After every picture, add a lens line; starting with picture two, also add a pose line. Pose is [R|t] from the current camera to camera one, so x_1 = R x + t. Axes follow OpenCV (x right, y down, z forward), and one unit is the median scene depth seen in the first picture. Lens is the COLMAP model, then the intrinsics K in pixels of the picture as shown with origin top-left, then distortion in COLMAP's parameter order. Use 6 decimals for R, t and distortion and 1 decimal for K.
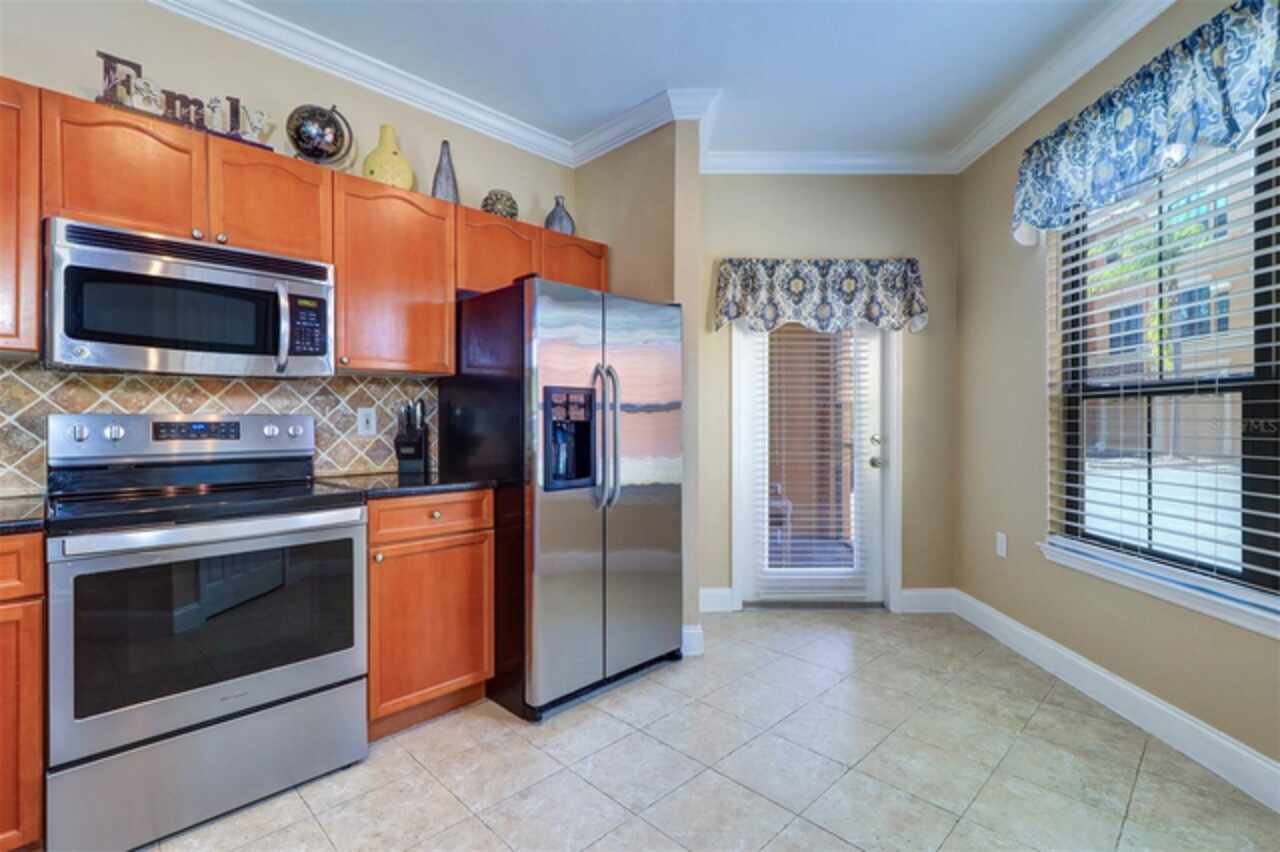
lens RADIAL K [[586.2, 0, 643.5], [0, 586.2, 419.7], [0, 0, 1]] dist [0.000328, 0.000115]
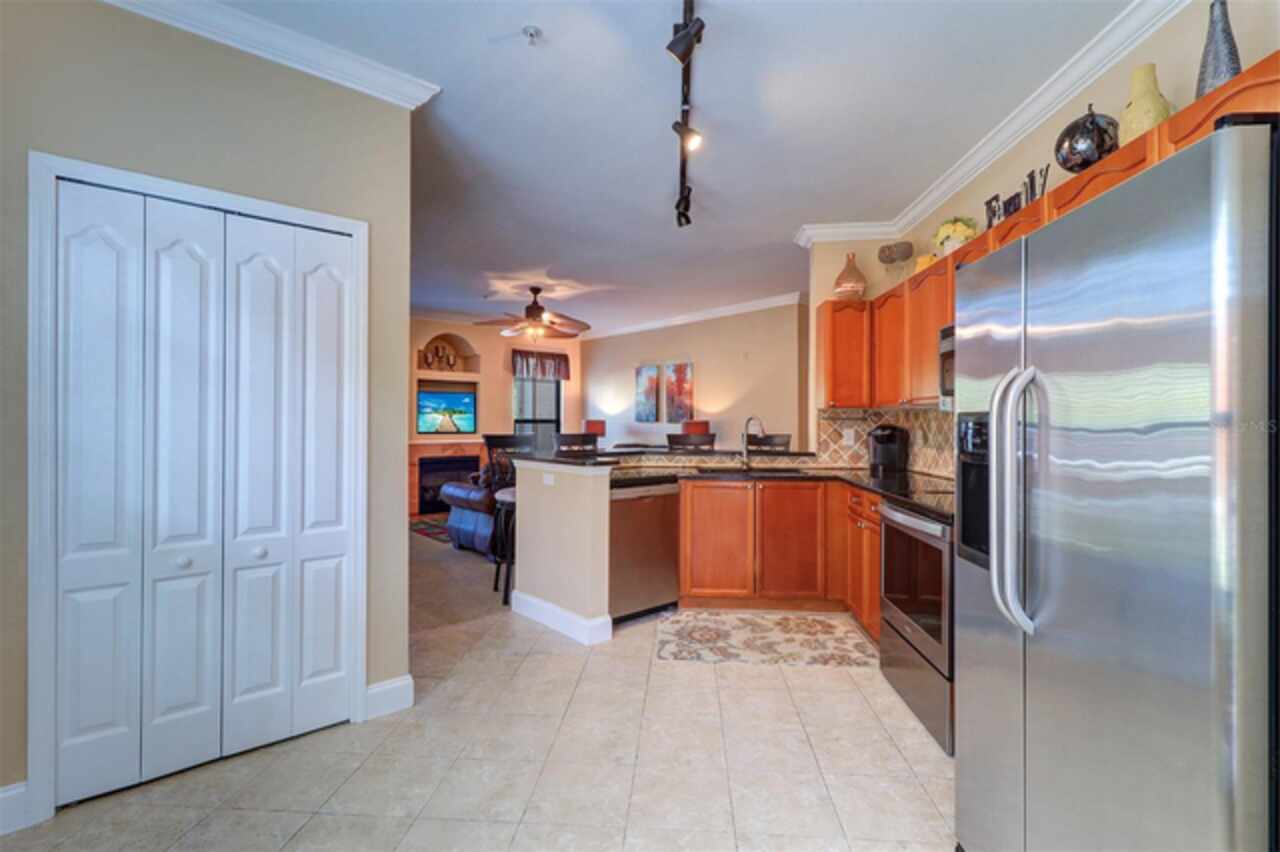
lens RADIAL K [[589.9, 0, 646.4], [0, 589.9, 419.1], [0, 0, 1]] dist [0.006330, -0.000249]
pose [[-0.746798, -0.003790, -0.665040, 0.591823], [-0.001243, 0.999990, -0.004303, -0.044154], [0.665049, -0.002387, -0.746796, 1.229583]]
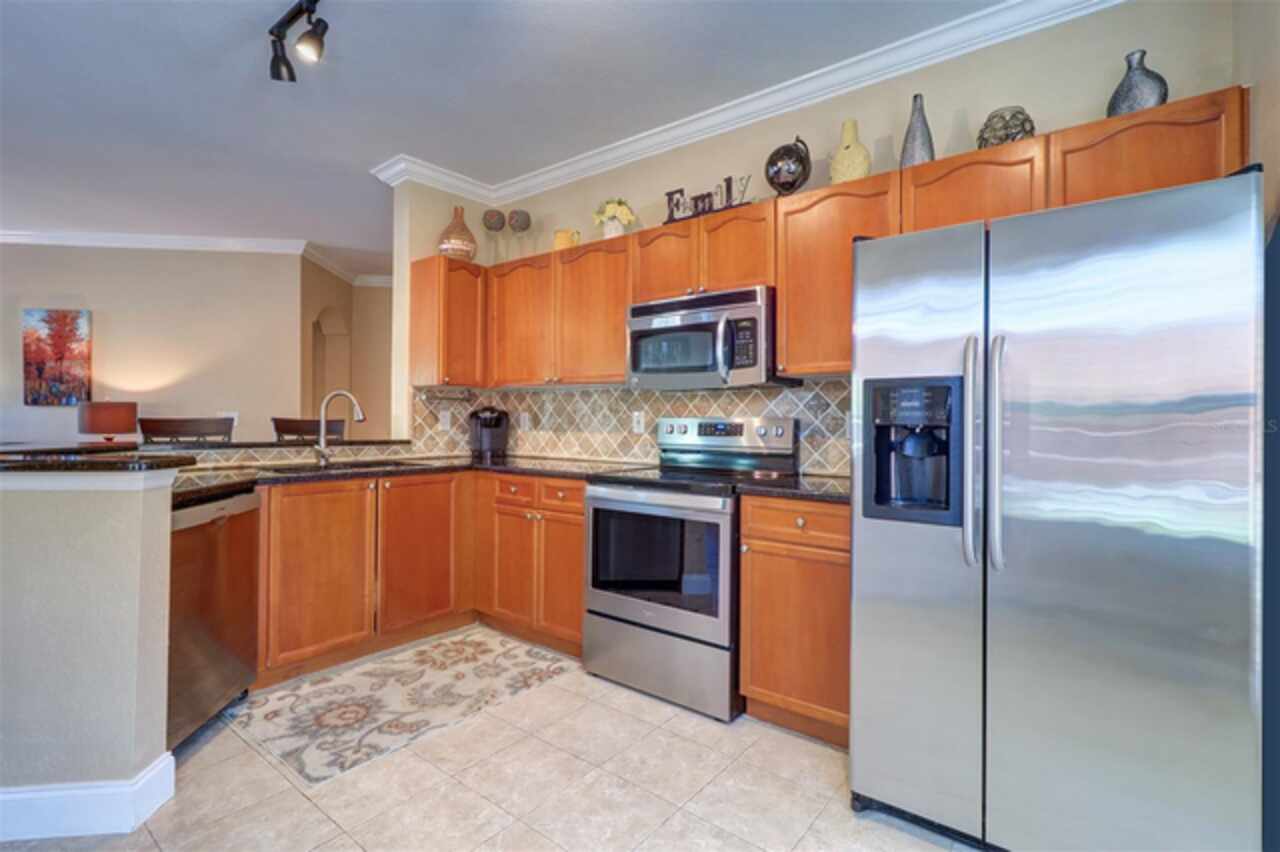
lens RADIAL K [[589.9, 0, 646.4], [0, 589.9, 419.1], [0, 0, 1]] dist [0.006330, -0.000249]
pose [[0.128101, -0.000253, -0.991761, 0.532003], [-0.008156, 0.999966, -0.001308, -0.002108], [0.991728, 0.008256, 0.128095, 0.585591]]
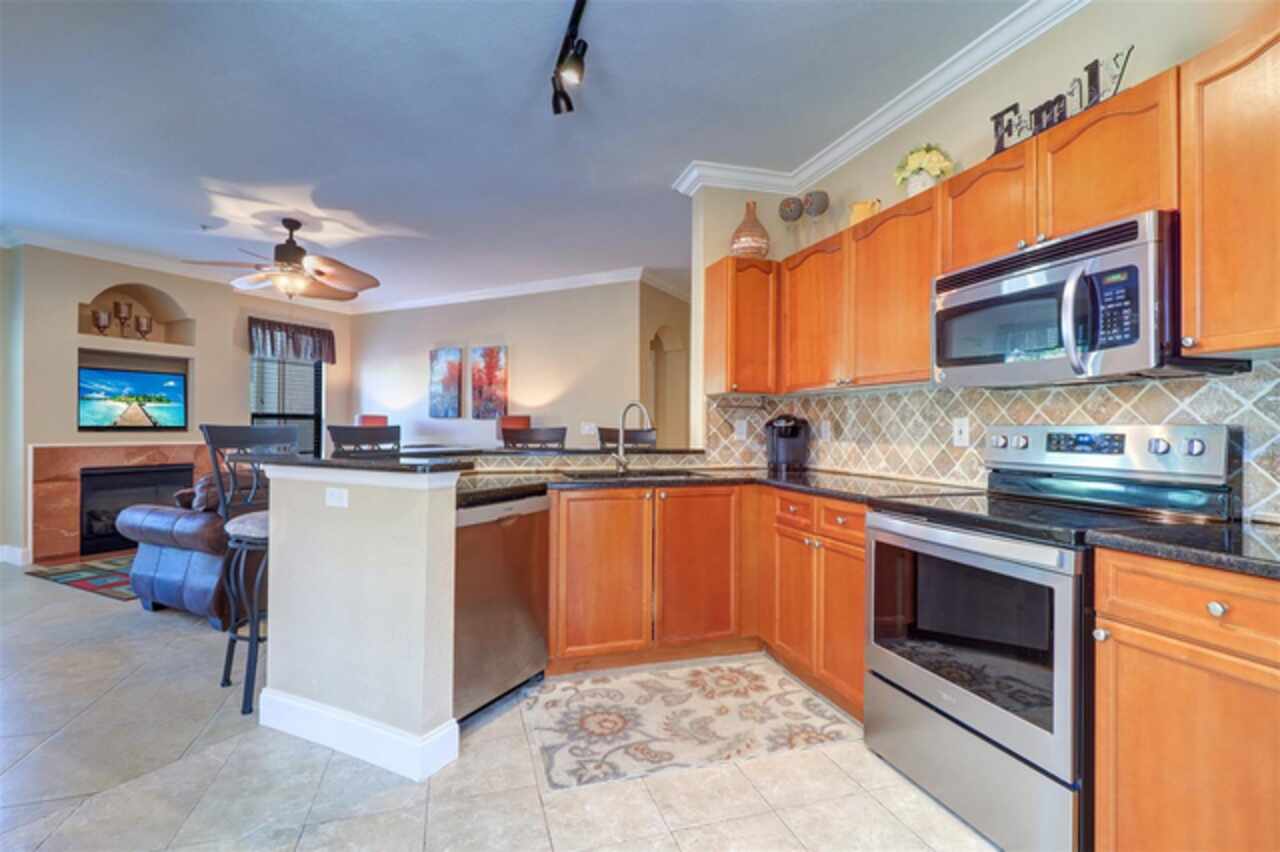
lens RADIAL K [[594.1, 0, 647.6], [0, 594.1, 426.4], [0, 0, 1]] dist [0.002361, 0.000056]
pose [[-0.449580, -0.003206, -0.893234, 0.349027], [-0.005581, 0.999984, -0.000780, -0.002498], [0.893222, 0.004635, -0.449591, 0.726720]]
